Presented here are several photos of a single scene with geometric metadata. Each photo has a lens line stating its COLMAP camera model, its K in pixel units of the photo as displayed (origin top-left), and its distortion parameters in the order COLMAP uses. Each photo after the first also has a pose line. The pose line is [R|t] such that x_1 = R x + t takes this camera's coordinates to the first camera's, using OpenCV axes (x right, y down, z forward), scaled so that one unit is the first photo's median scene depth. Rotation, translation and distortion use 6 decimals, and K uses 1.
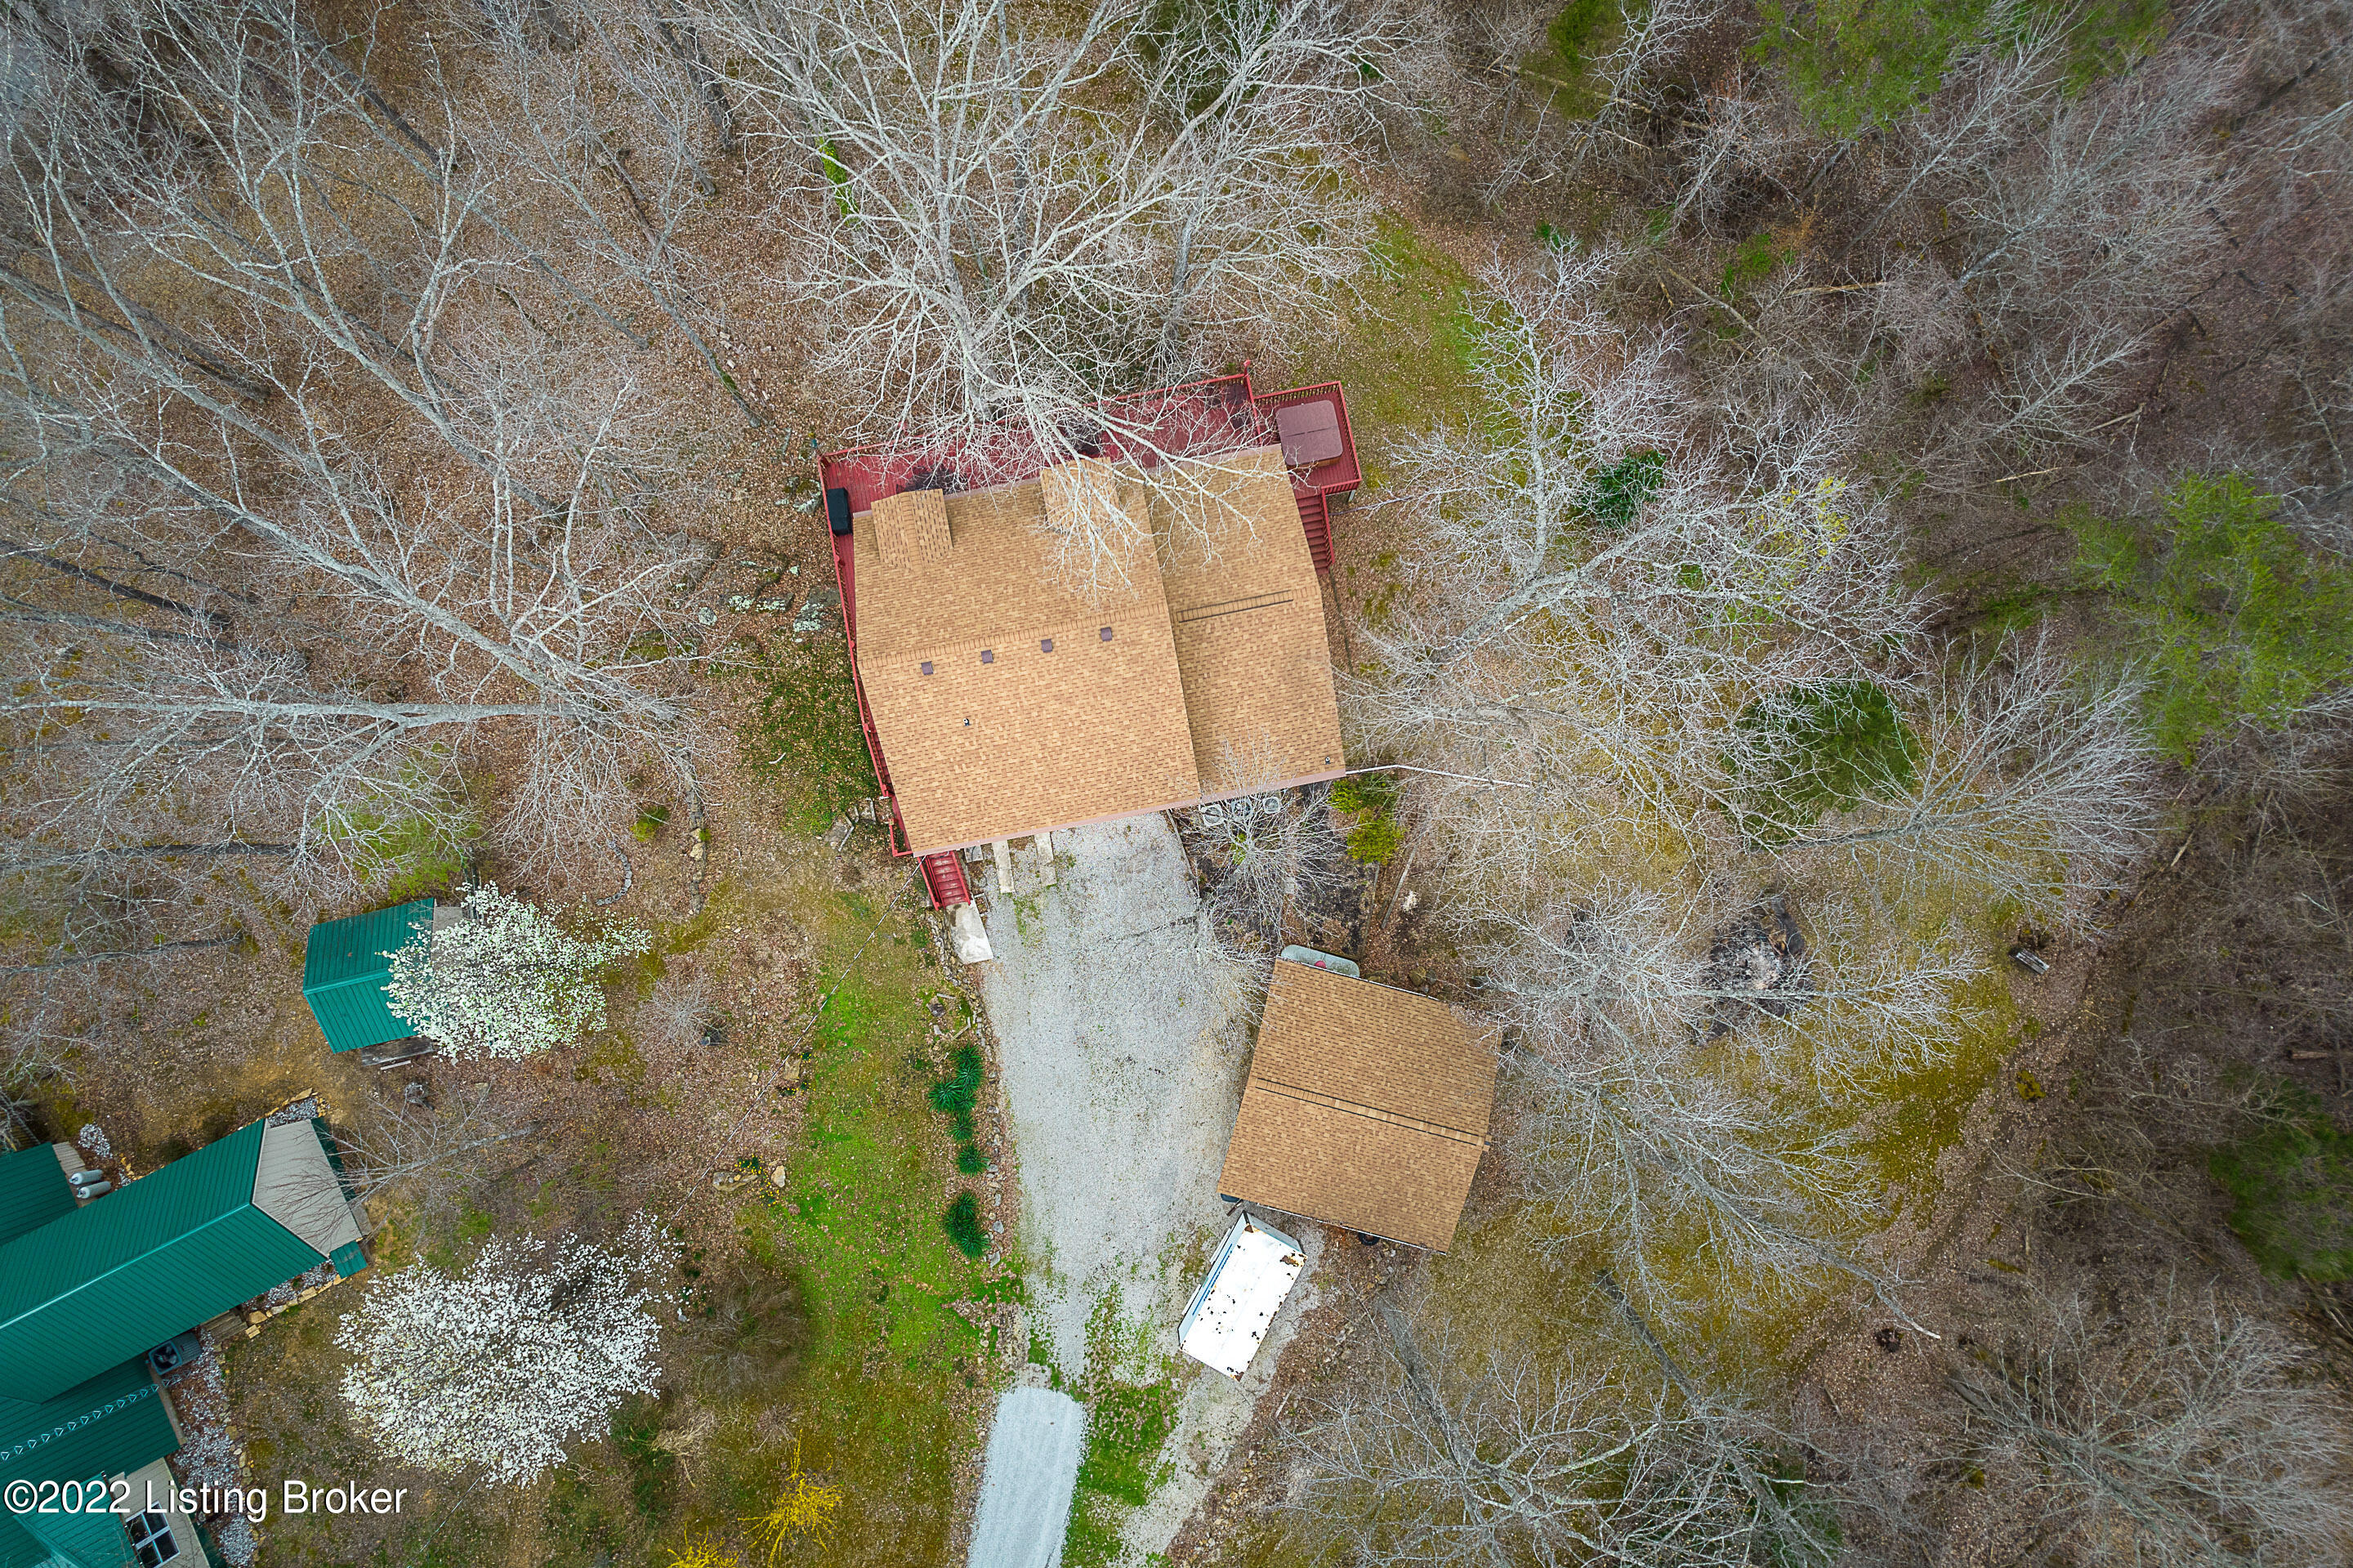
lens RADIAL K [[1505.4, 0, 1182.6], [0, 1505.4, 791.7], [0, 0, 1]] dist [-0.068027, 0.056498]
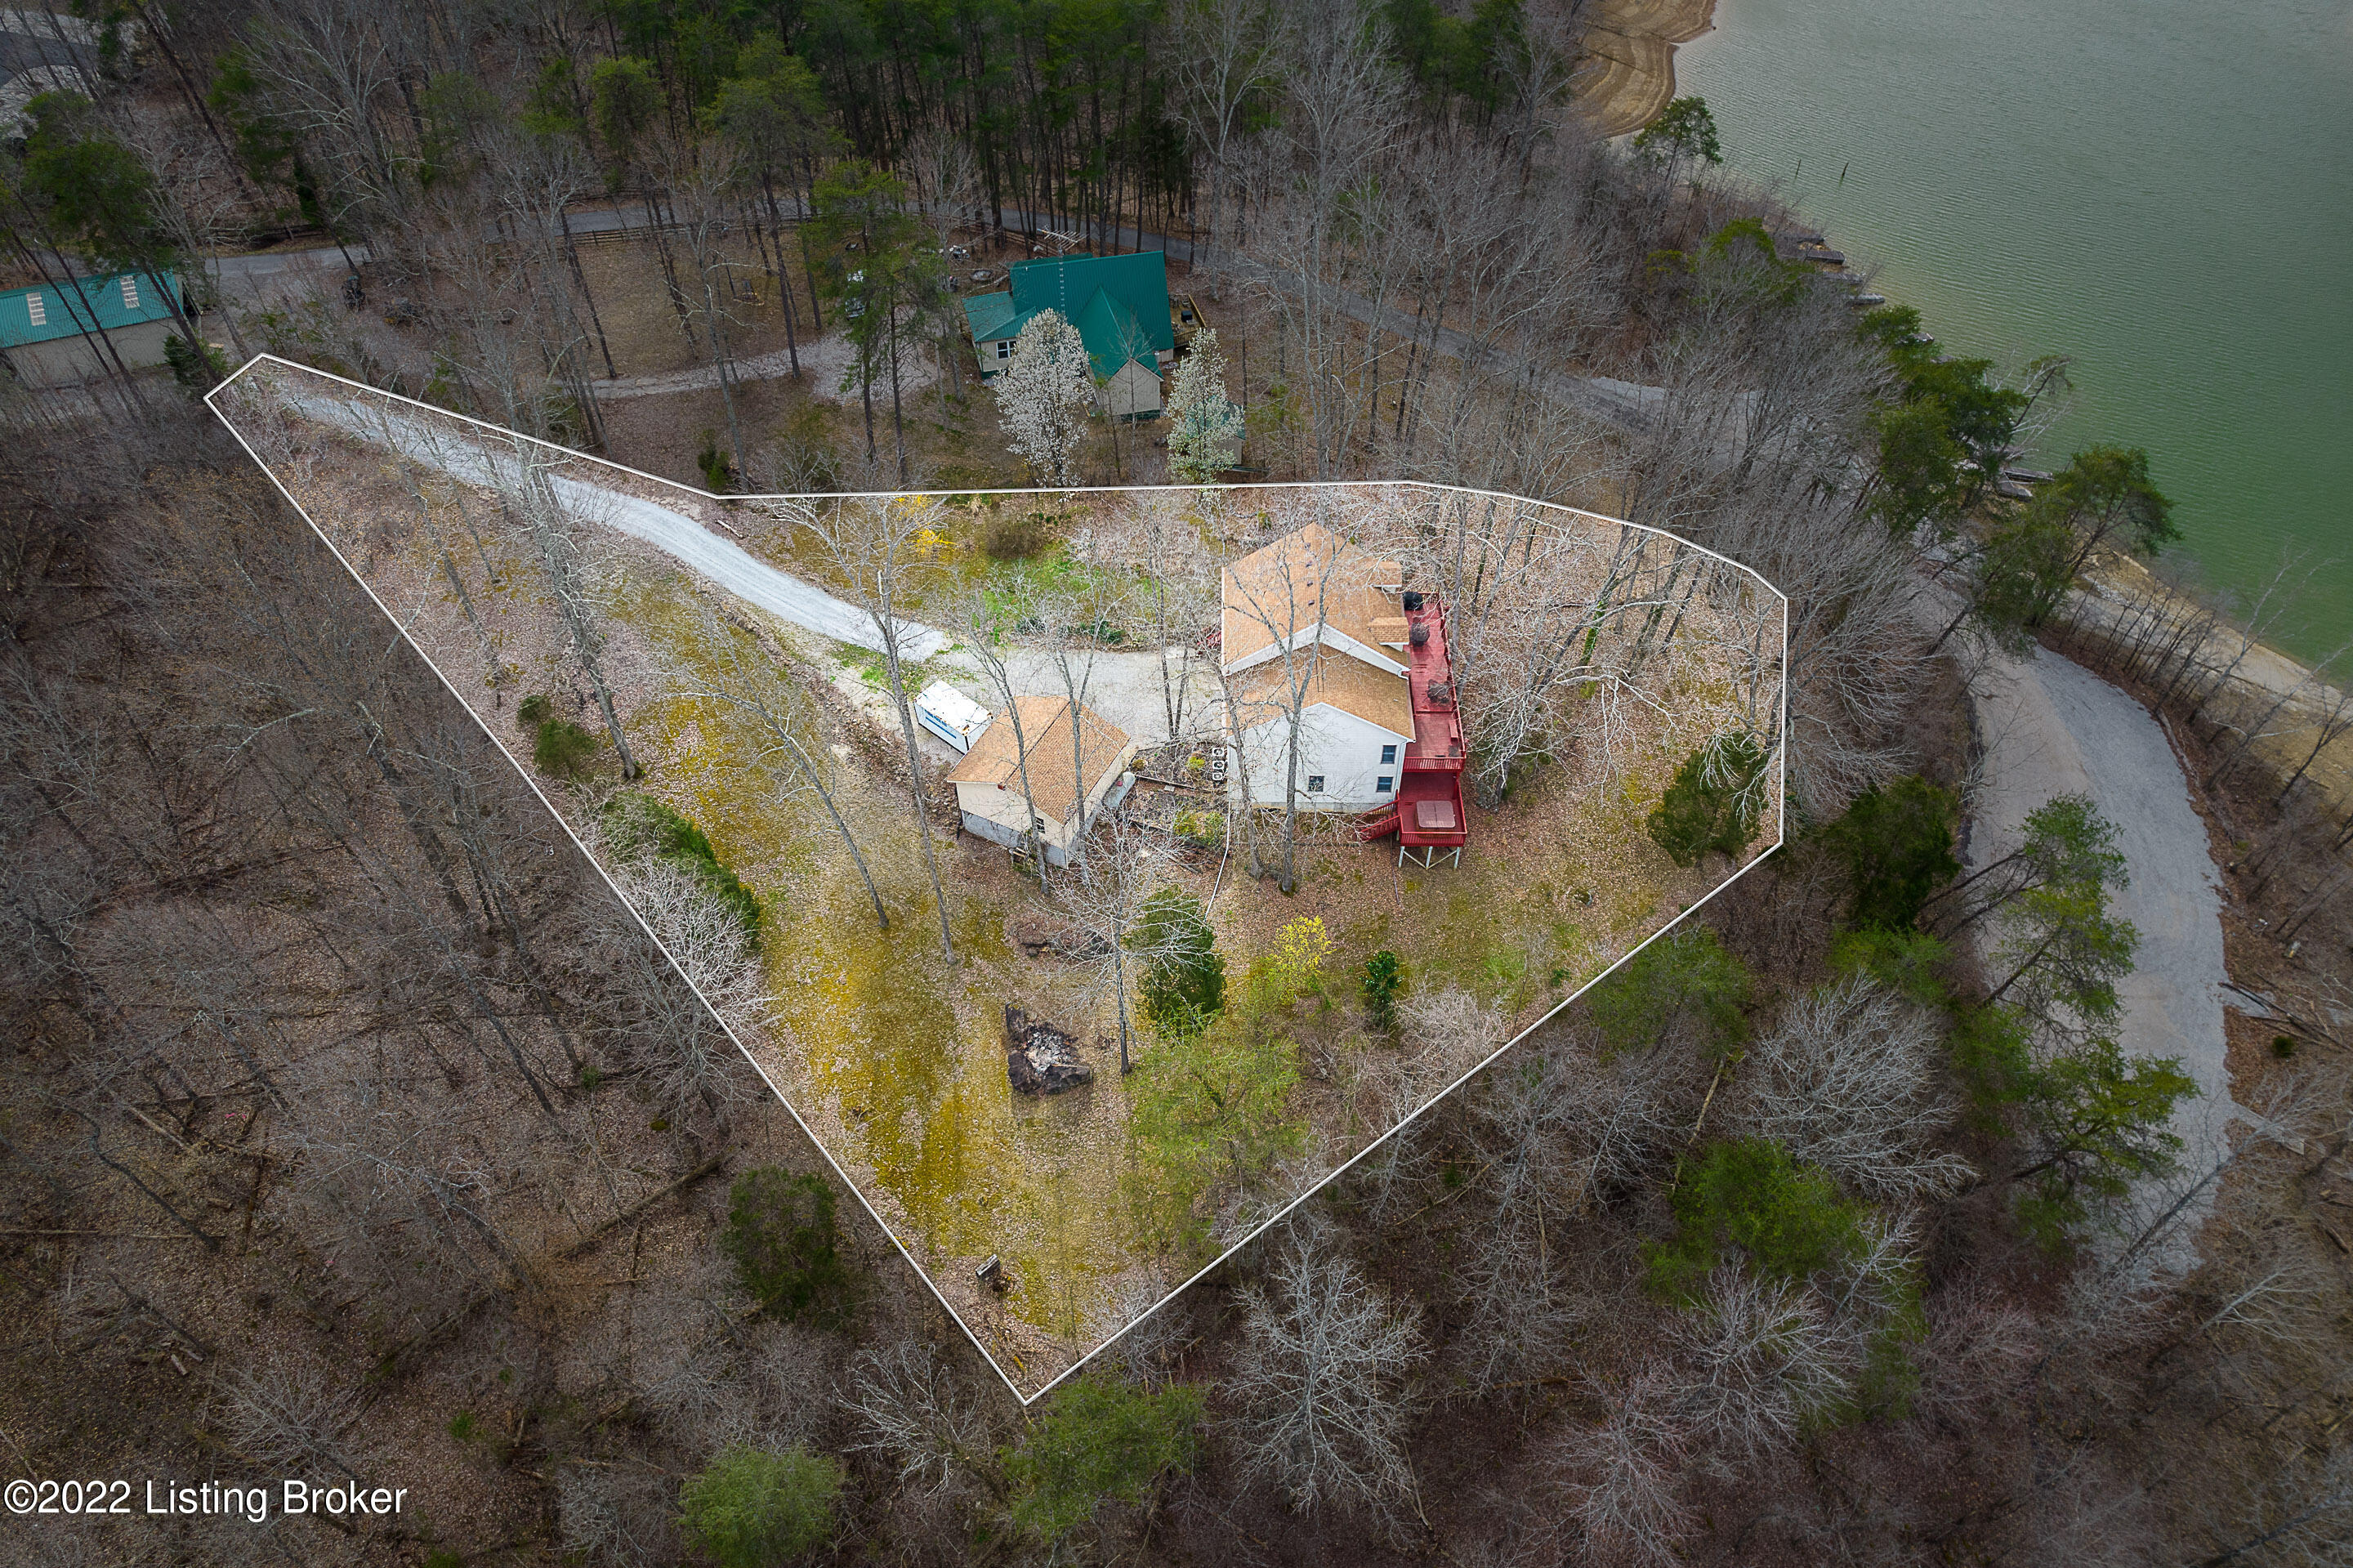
lens RADIAL K [[1505.4, 0, 1199.3], [0, 1505.4, 782.5], [0, 0, 1]] dist [-0.068027, 0.056498]
pose [[-0.200657, 0.713274, -0.671548, 1.245496], [-0.976750, -0.092851, 0.193231, -0.309194], [0.075473, 0.694708, 0.715322, -0.222327]]
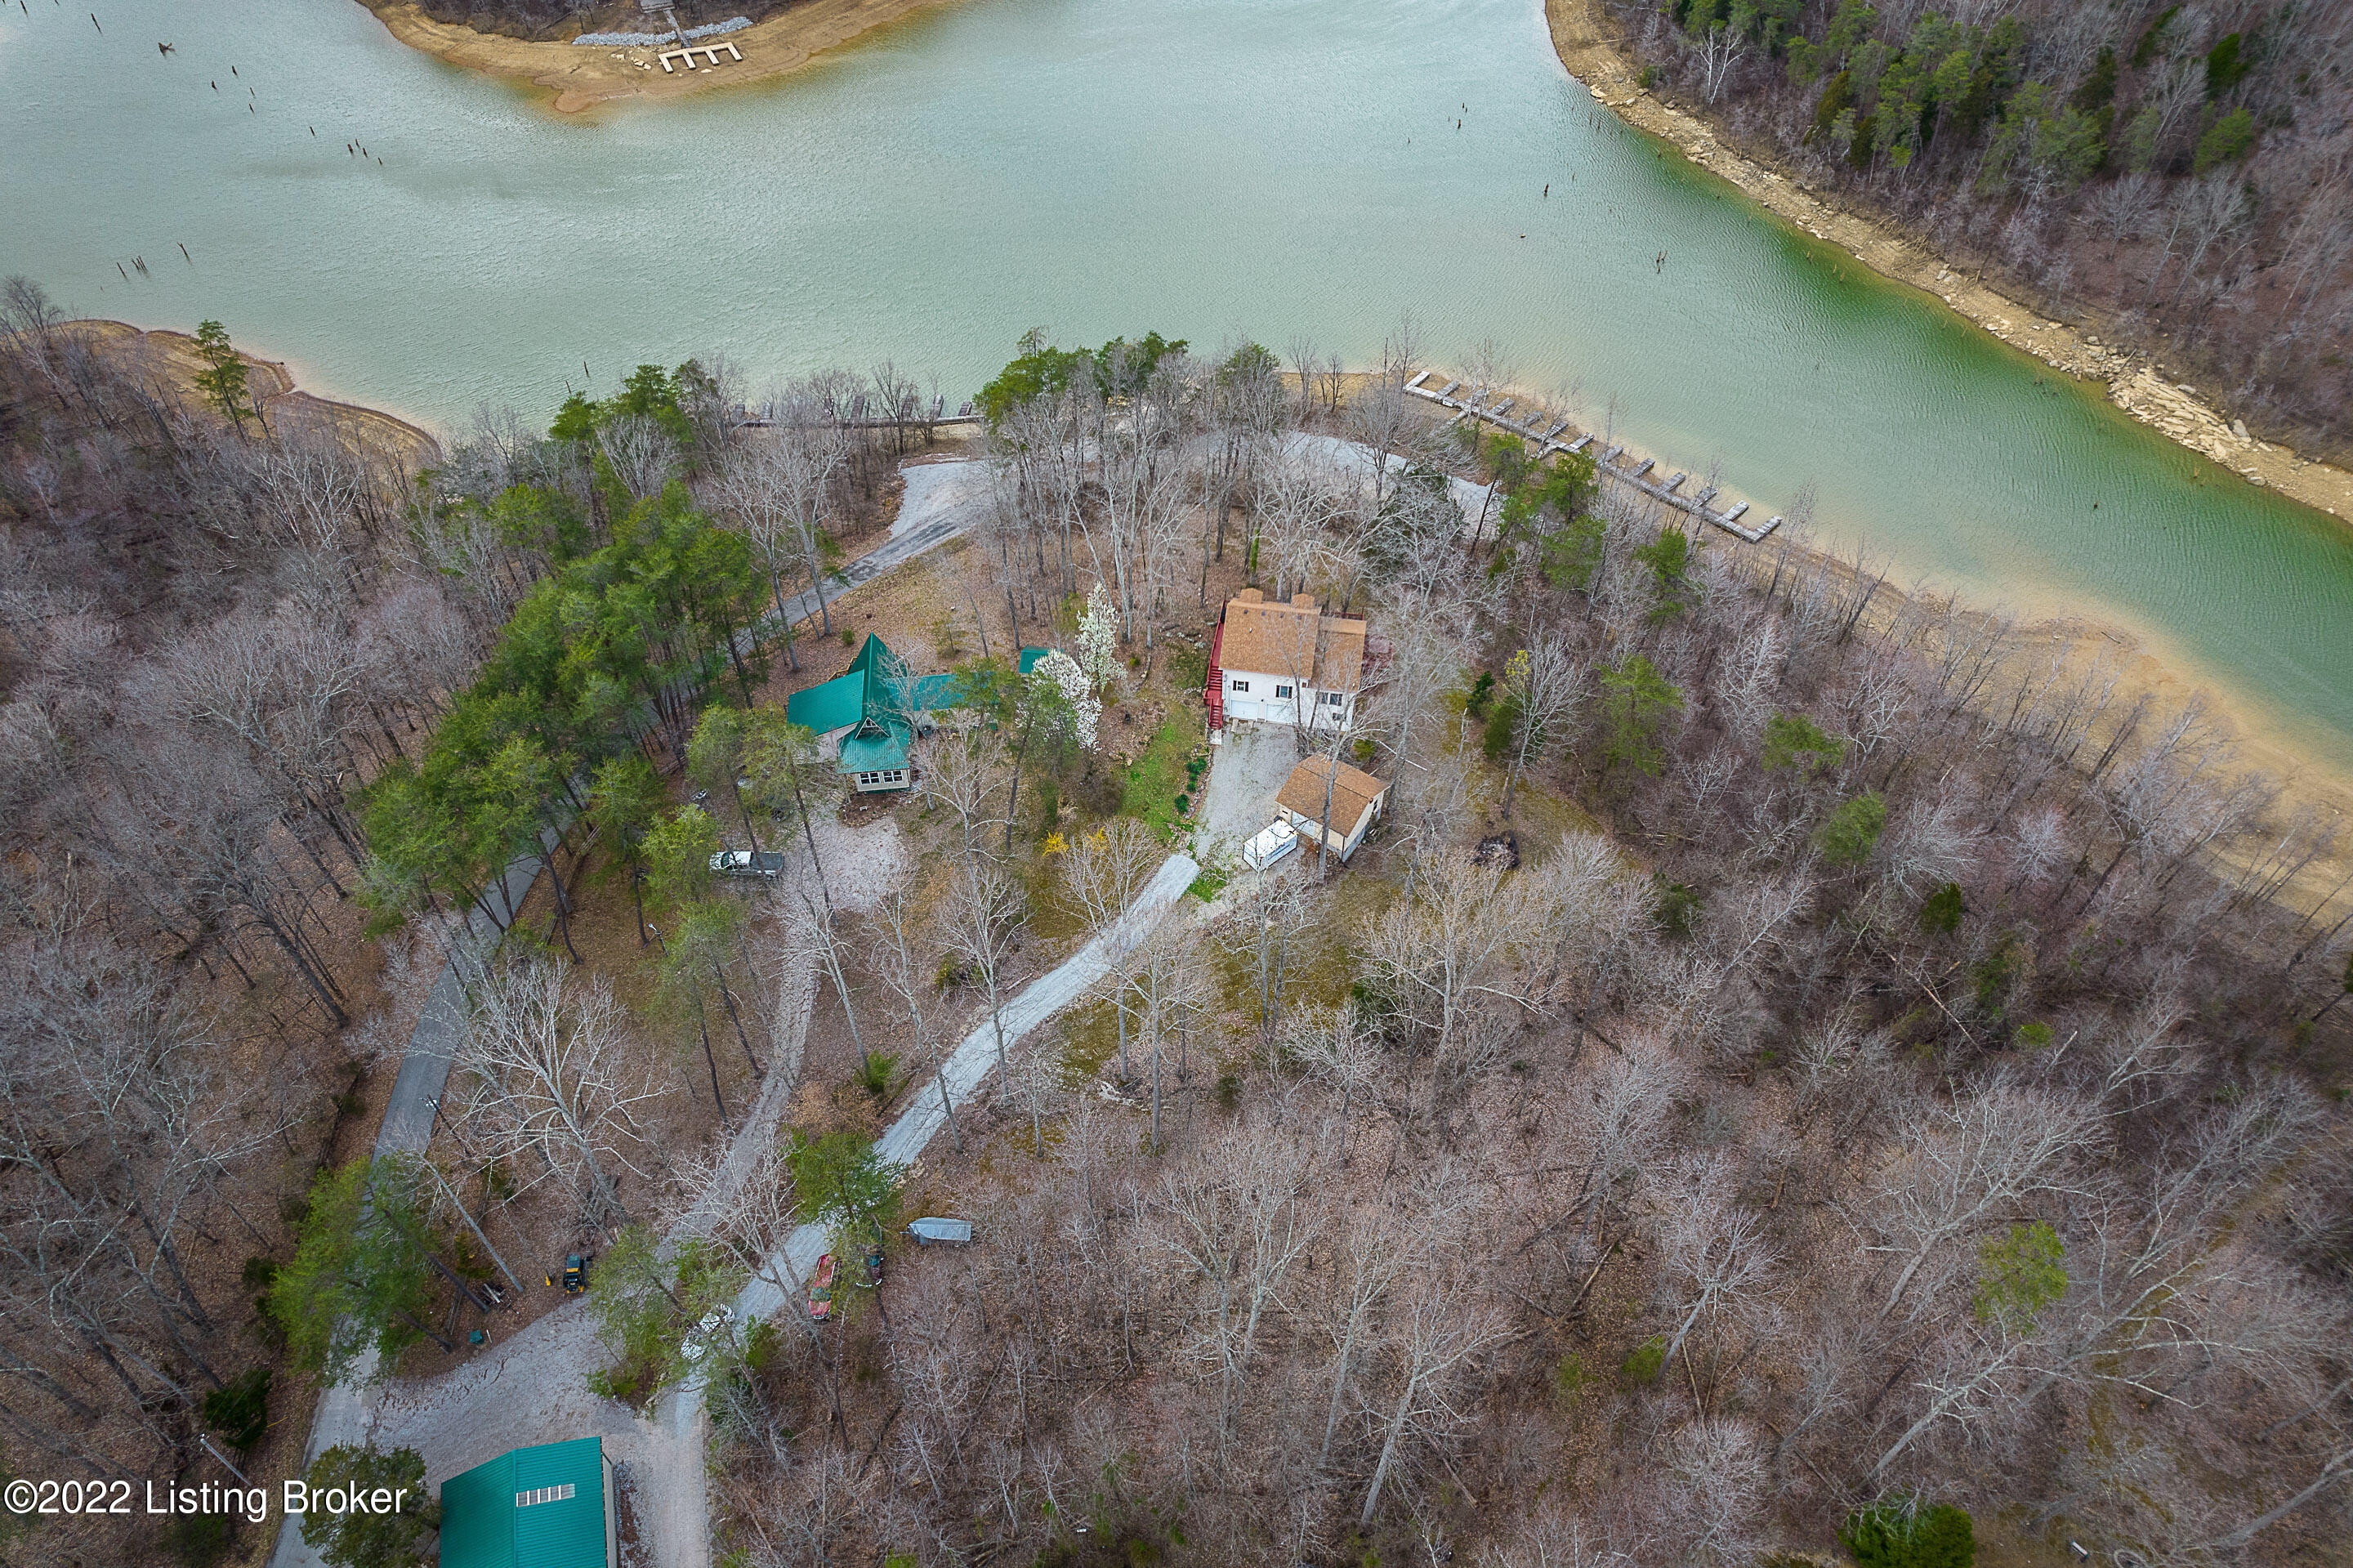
lens RADIAL K [[1505.4, 0, 1190.0], [0, 1505.4, 780.2], [0, 0, 1]] dist [-0.068027, 0.056498]
pose [[0.941912, 0.249537, -0.224798, 0.478857], [-0.335503, 0.729957, -0.595483, 1.895649], [0.015498, 0.636313, 0.771276, -1.158020]]
